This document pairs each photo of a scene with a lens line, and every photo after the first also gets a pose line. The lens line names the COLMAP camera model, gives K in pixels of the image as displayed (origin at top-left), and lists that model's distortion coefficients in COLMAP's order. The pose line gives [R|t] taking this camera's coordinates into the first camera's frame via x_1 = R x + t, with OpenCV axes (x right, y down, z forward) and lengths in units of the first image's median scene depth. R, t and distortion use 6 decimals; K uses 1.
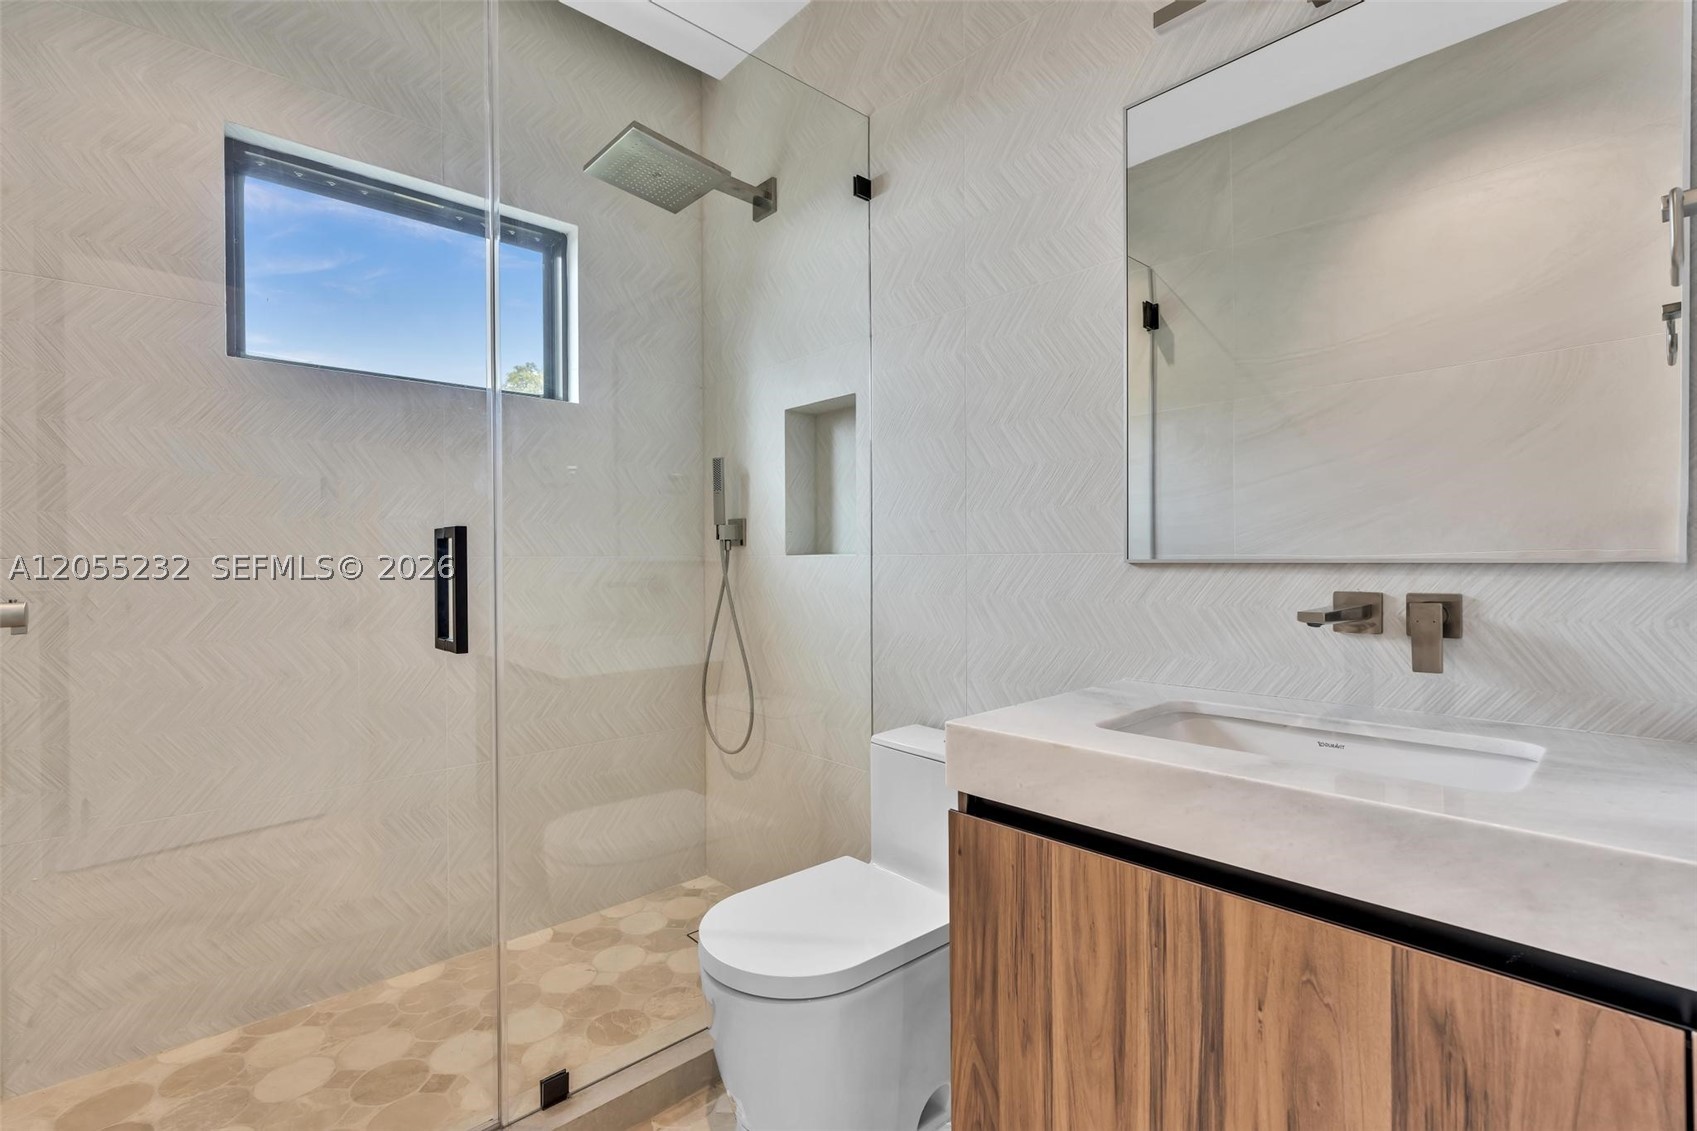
lens RADIAL K [[762.9, 0, 845.7], [0, 762.9, 560.3], [0, 0, 1]] dist [-0.003771, 0.001738]
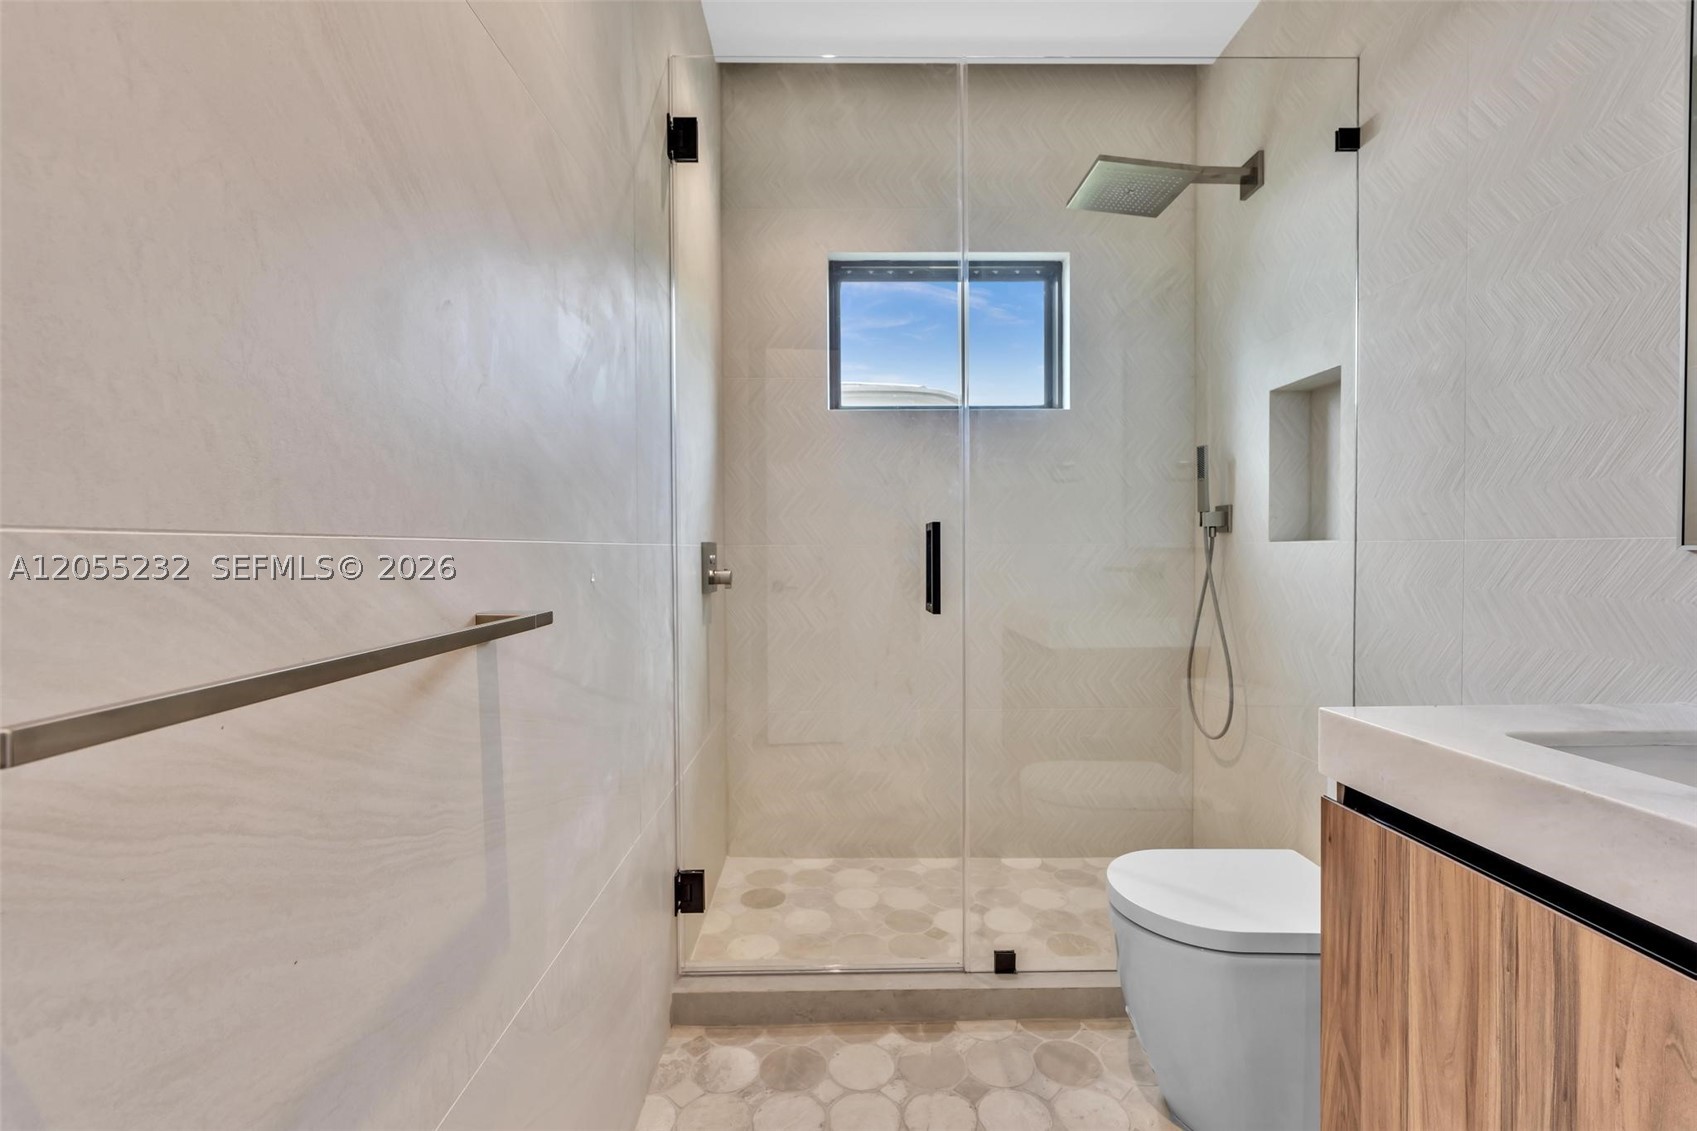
lens RADIAL K [[762.9, 0, 845.7], [0, 762.9, 560.3], [0, 0, 1]] dist [-0.003771, 0.001738]
pose [[0.748620, 0.012017, -0.662891, 0.238085], [-0.001615, 0.999866, 0.016302, 0.002365], [0.662998, -0.011134, 0.748539, -0.114579]]
